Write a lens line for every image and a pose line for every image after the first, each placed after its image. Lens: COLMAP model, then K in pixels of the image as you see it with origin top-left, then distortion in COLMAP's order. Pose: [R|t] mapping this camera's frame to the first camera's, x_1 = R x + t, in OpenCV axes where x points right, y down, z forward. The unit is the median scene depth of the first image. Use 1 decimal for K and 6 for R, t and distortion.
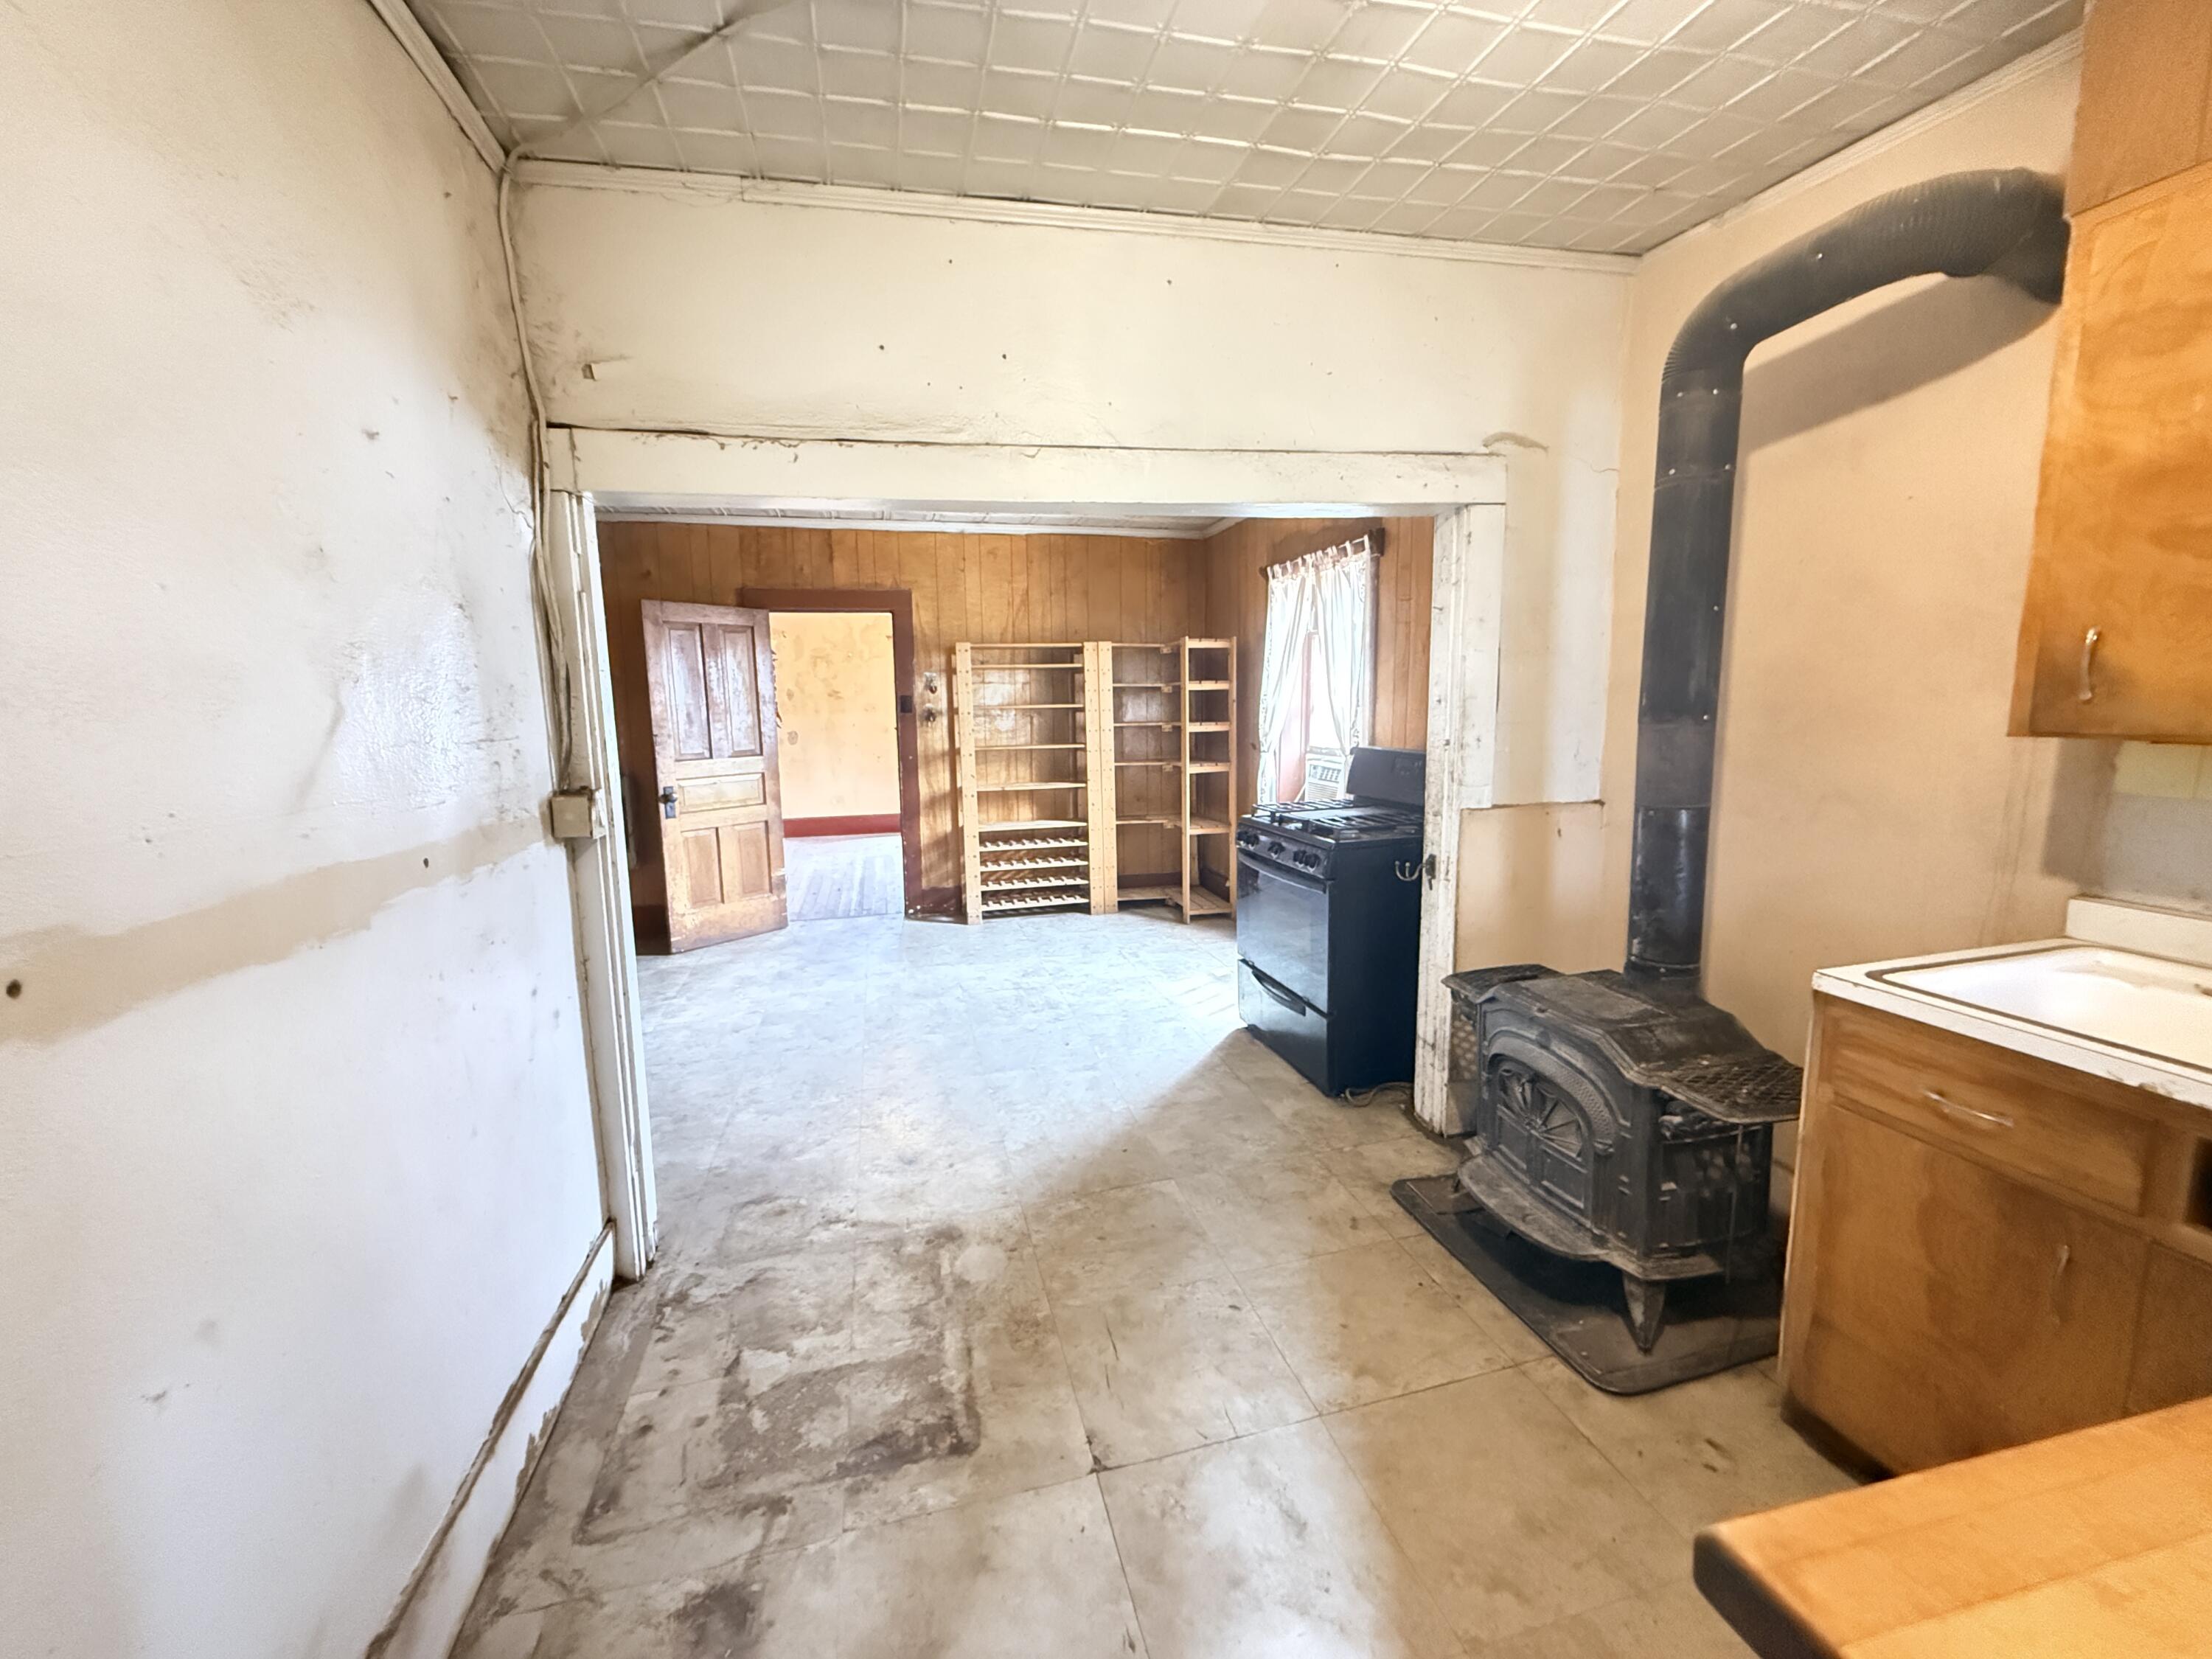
lens RADIAL K [[882.0, 0, 1102.4], [0, 882.0, 825.1], [0, 0, 1]] dist [0.000786, 0.000181]
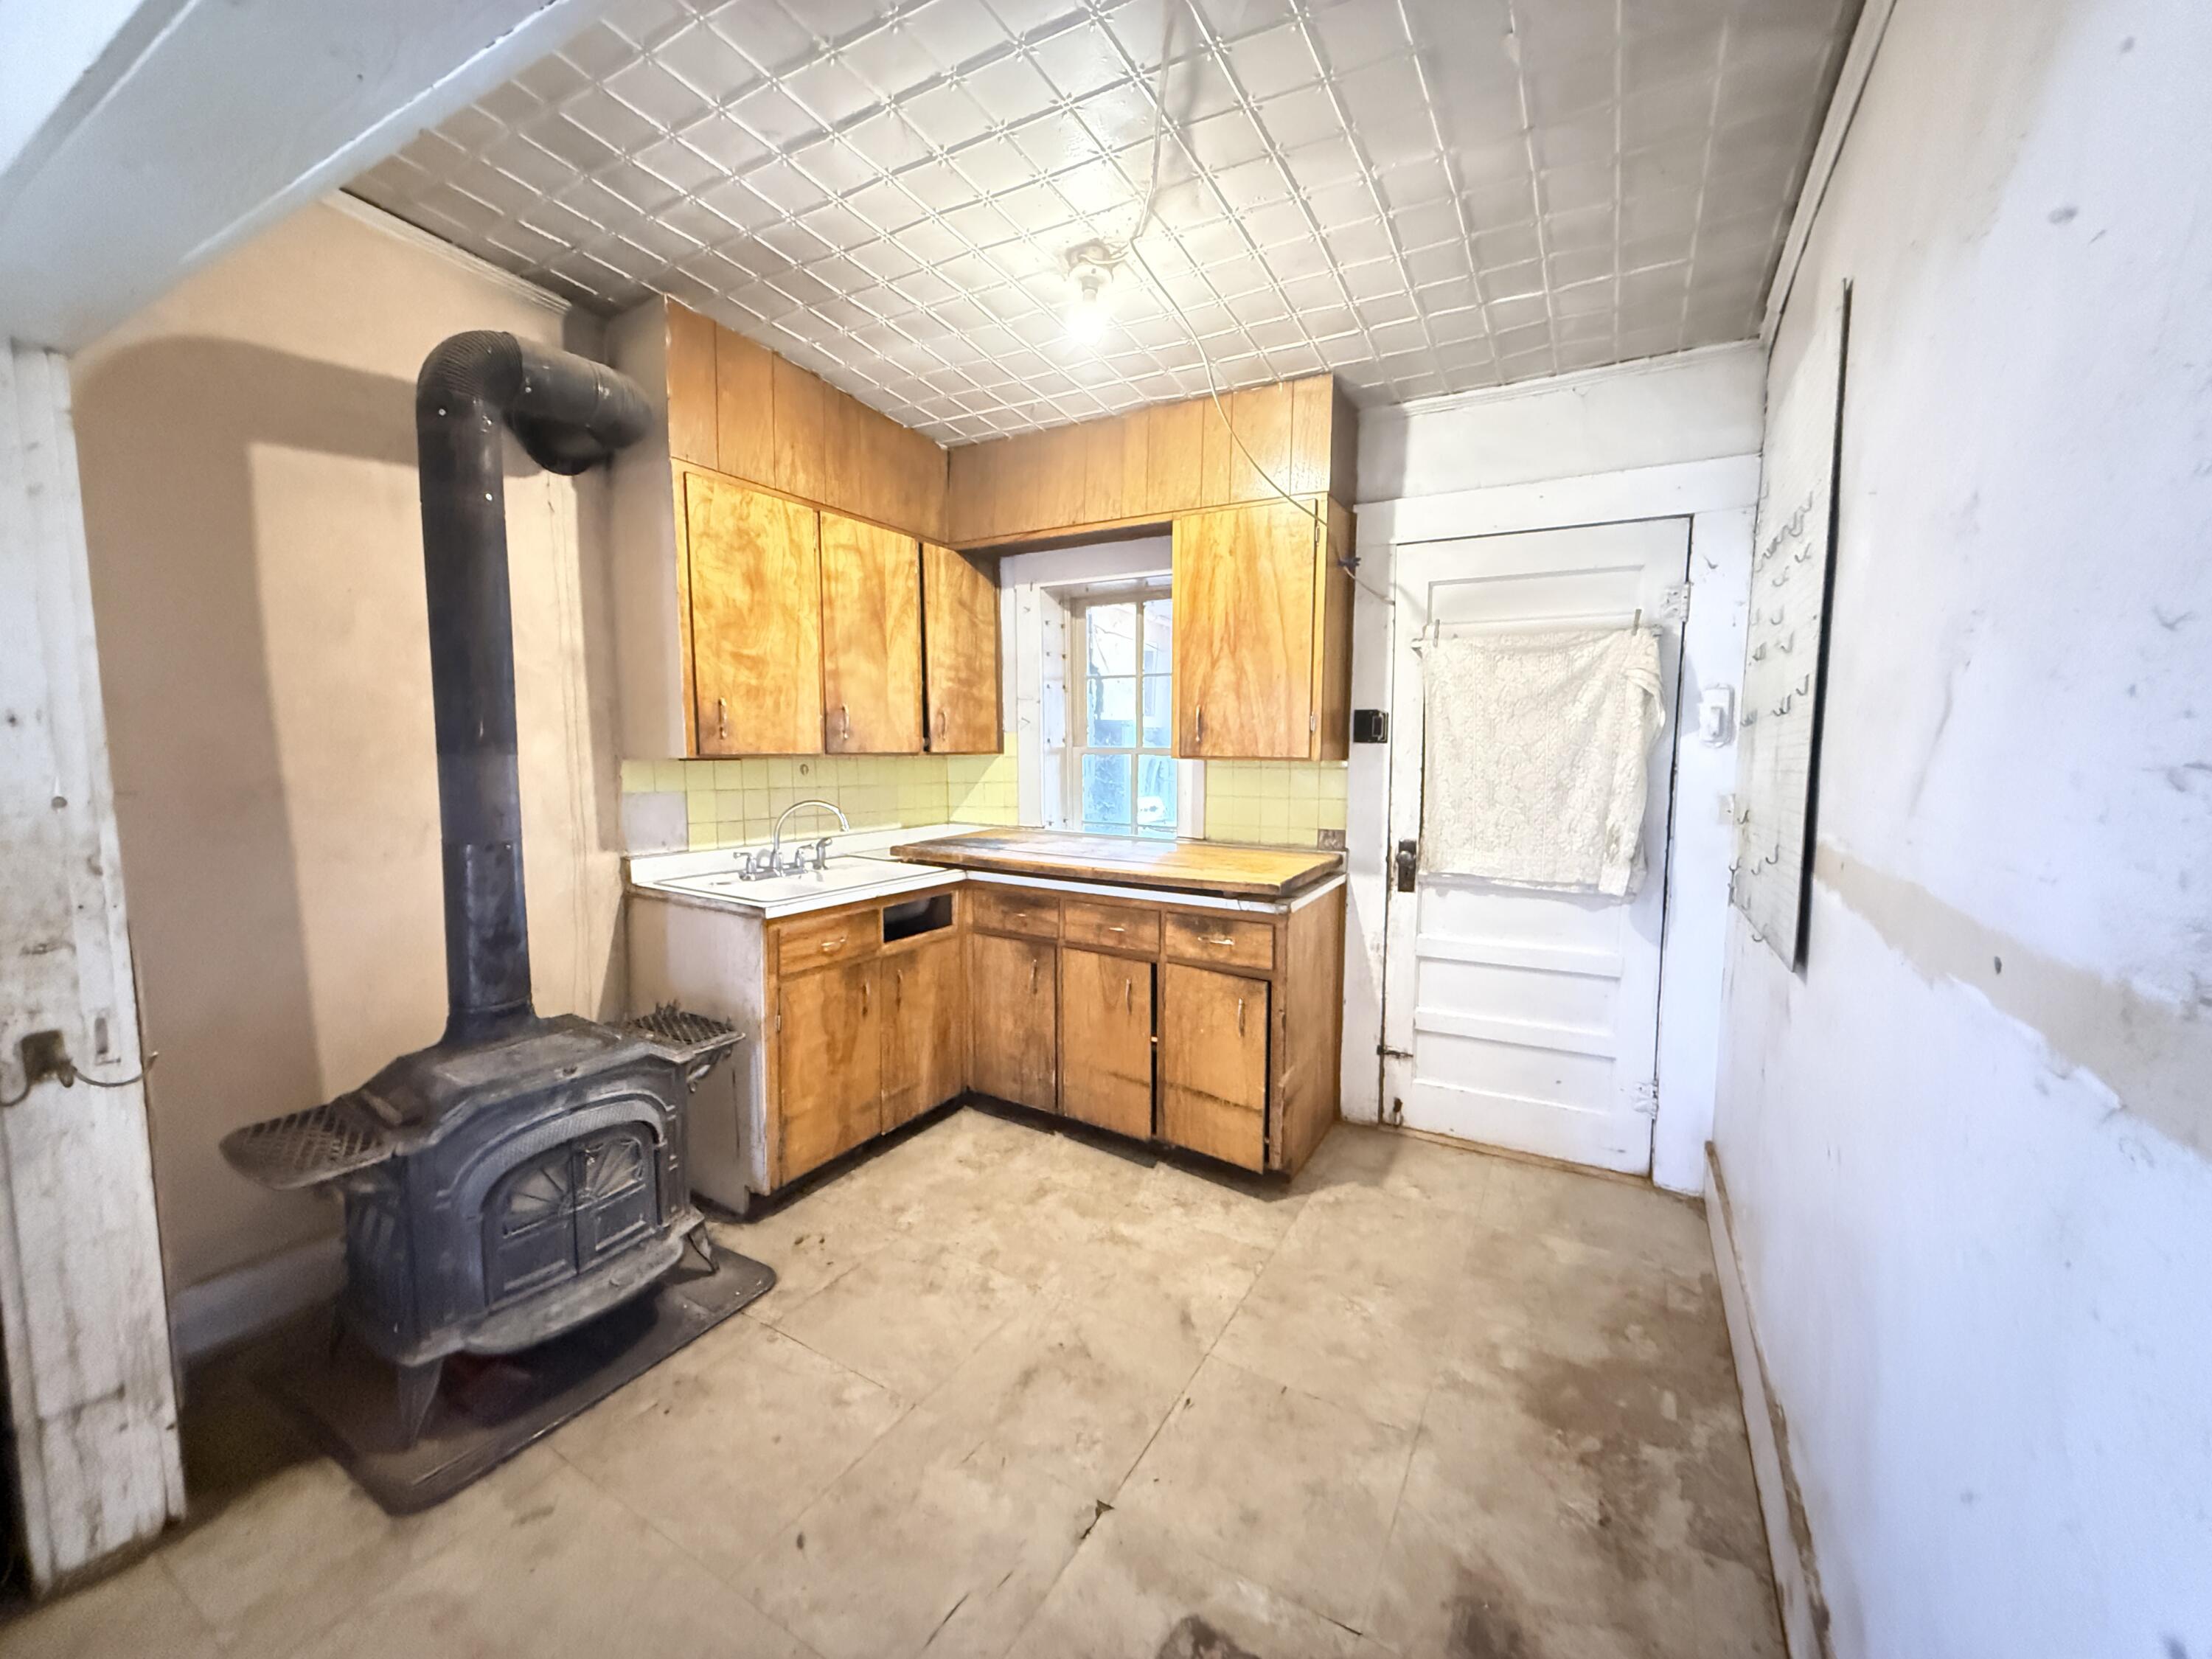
lens RADIAL K [[882.0, 0, 1102.4], [0, 882.0, 825.1], [0, 0, 1]] dist [0.000786, 0.000181]
pose [[-0.718455, -0.051165, 0.693689, -0.217872], [0.102179, 0.978709, 0.178014, -0.060926], [-0.688027, 0.198776, -0.697930, 0.521198]]
